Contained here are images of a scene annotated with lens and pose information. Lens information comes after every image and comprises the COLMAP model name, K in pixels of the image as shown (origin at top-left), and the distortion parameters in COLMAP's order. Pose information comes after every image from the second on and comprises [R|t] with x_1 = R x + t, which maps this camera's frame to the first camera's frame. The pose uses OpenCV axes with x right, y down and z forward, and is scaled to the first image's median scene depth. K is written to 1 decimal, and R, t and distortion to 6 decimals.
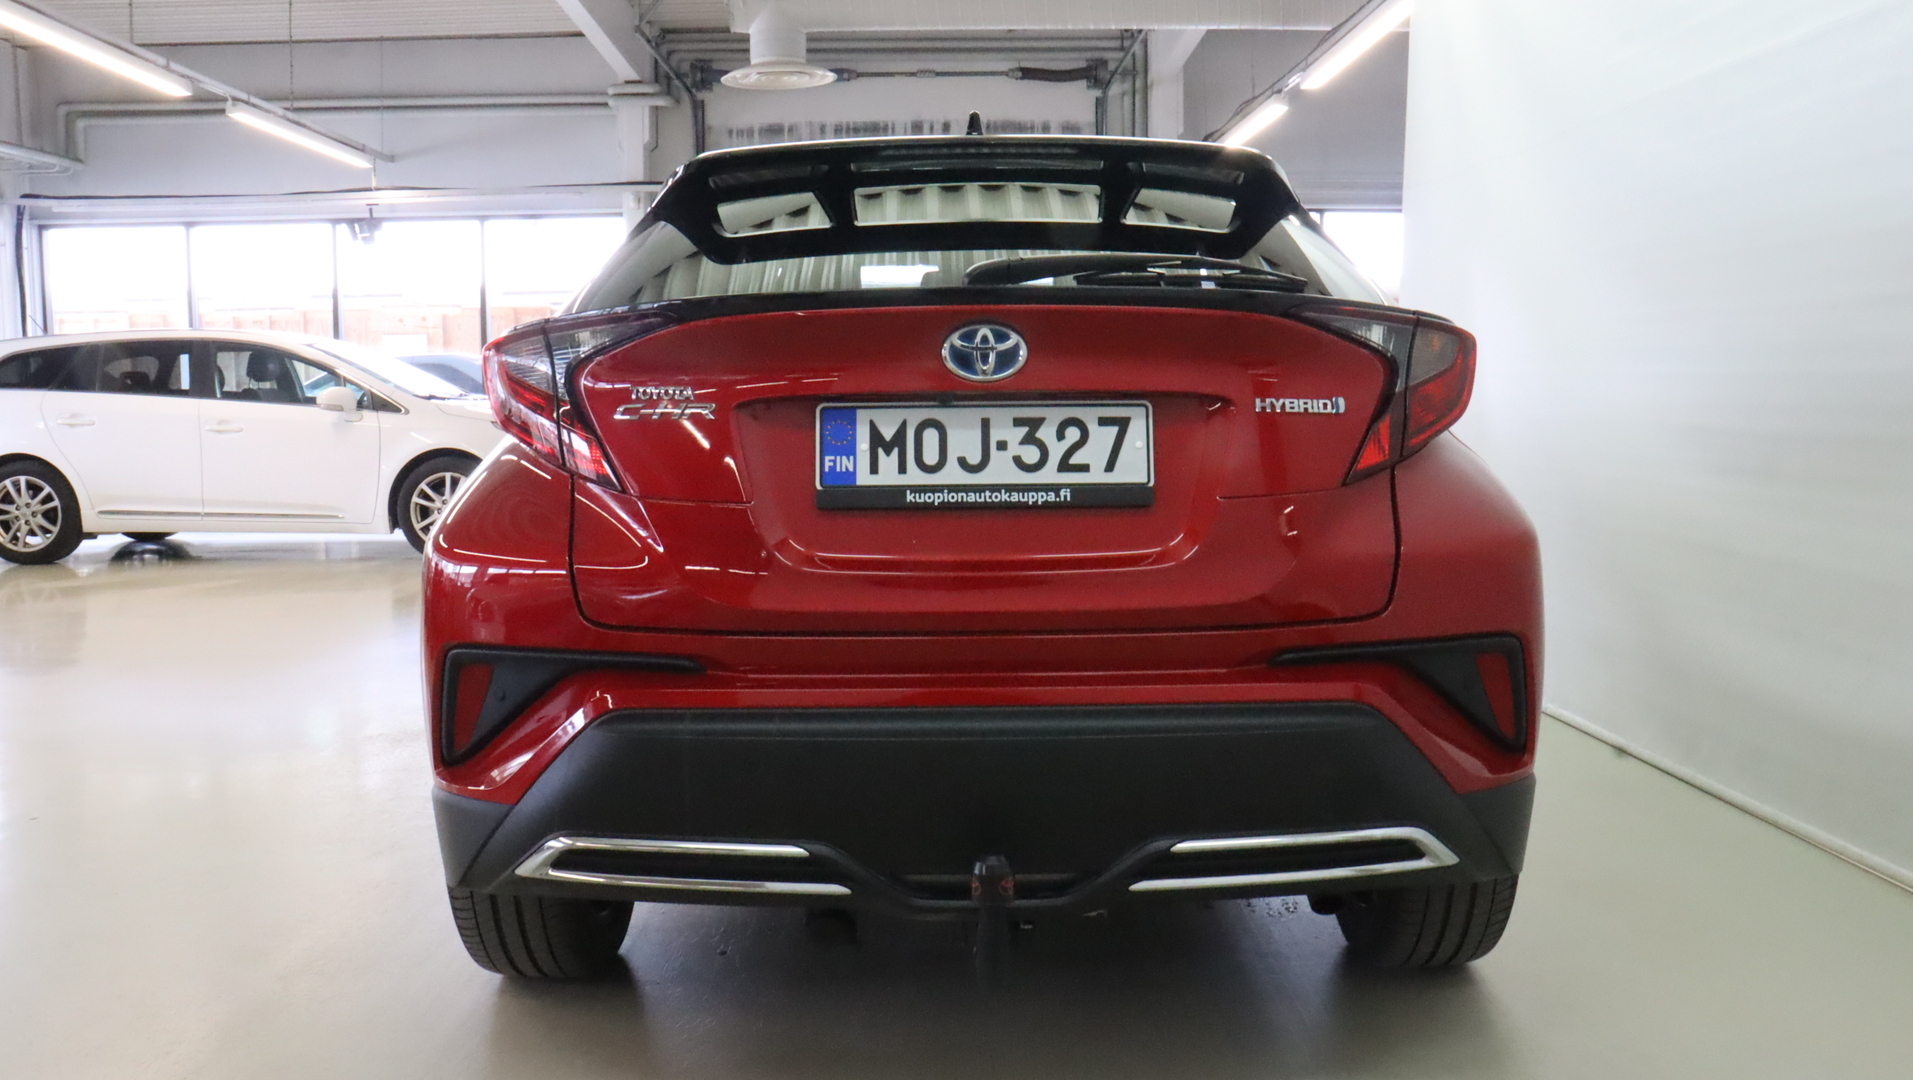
lens RADIAL K [[1560.9, 0, 969.1], [0, 1560.9, 540.4], [0, 0, 1]] dist [-0.144899, 0.110154]
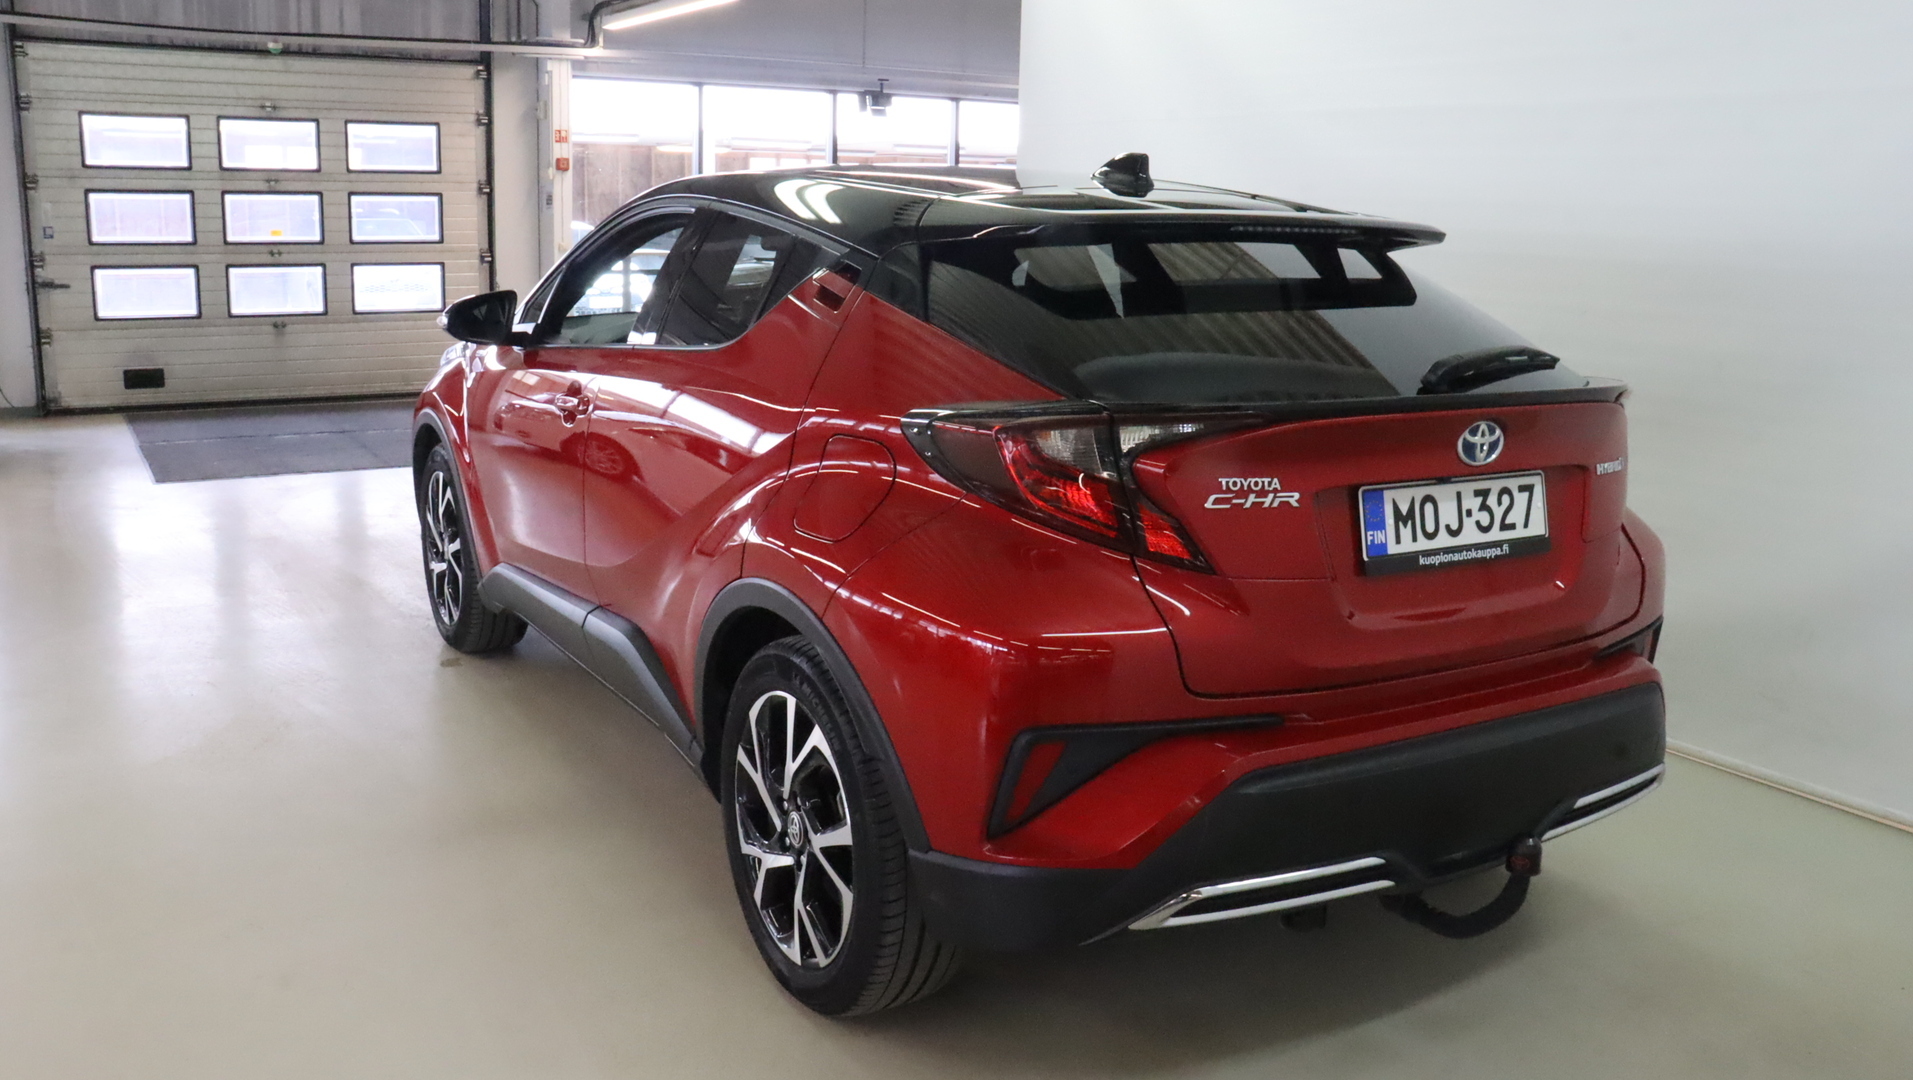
lens RADIAL K [[1560.9, 0, 989.2], [0, 1560.9, 579.8], [0, 0, 1]] dist [-0.144899, 0.110154]
pose [[0.861480, -0.088795, 0.499968, -0.931626], [0.019925, 0.989745, 0.141447, -0.190022], [-0.507401, -0.111892, 0.854415, 0.134200]]
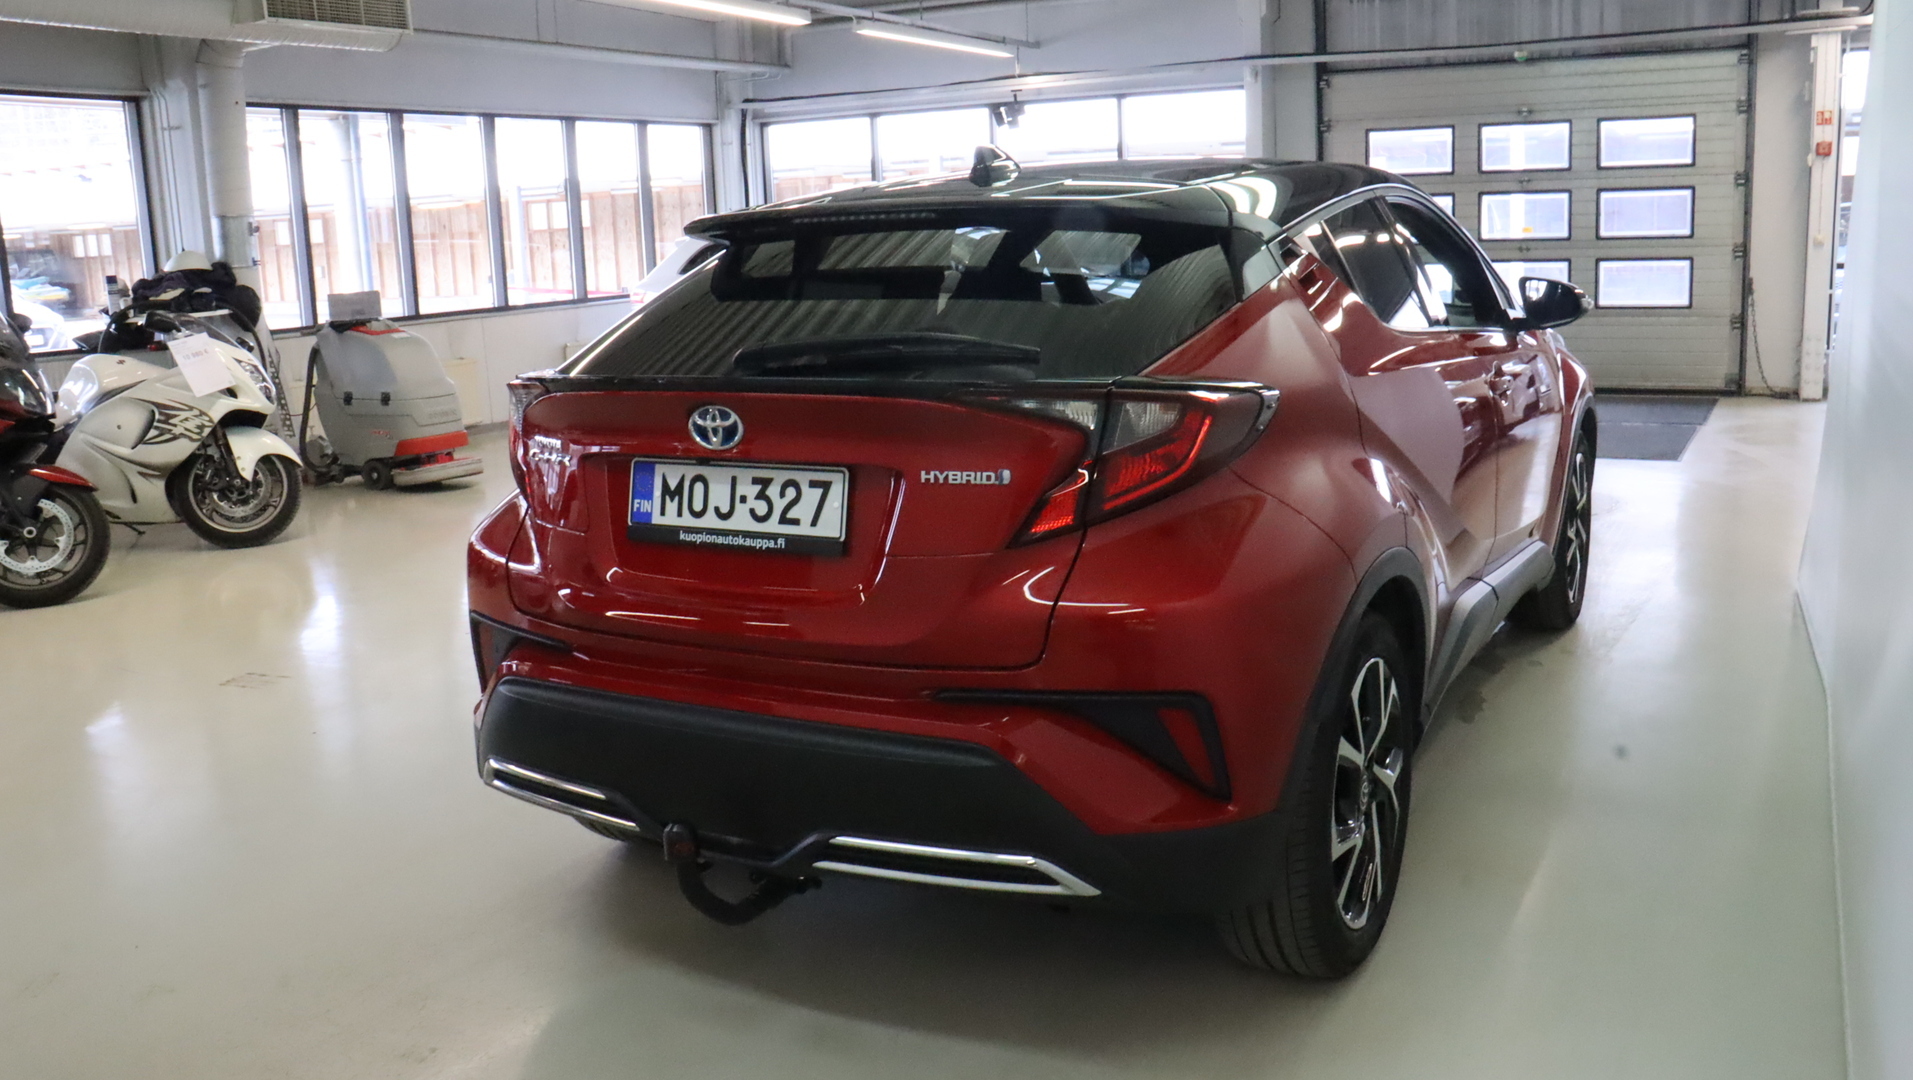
lens RADIAL K [[1560.9, 0, 952.5], [0, 1560.9, 541.2], [0, 0, 1]] dist [-0.144899, 0.110154]
pose [[0.864312, 0.074331, -0.497432, 0.785449], [-0.017153, 0.992800, 0.118549, -0.177642], [0.502663, -0.093931, 0.859364, 0.013051]]
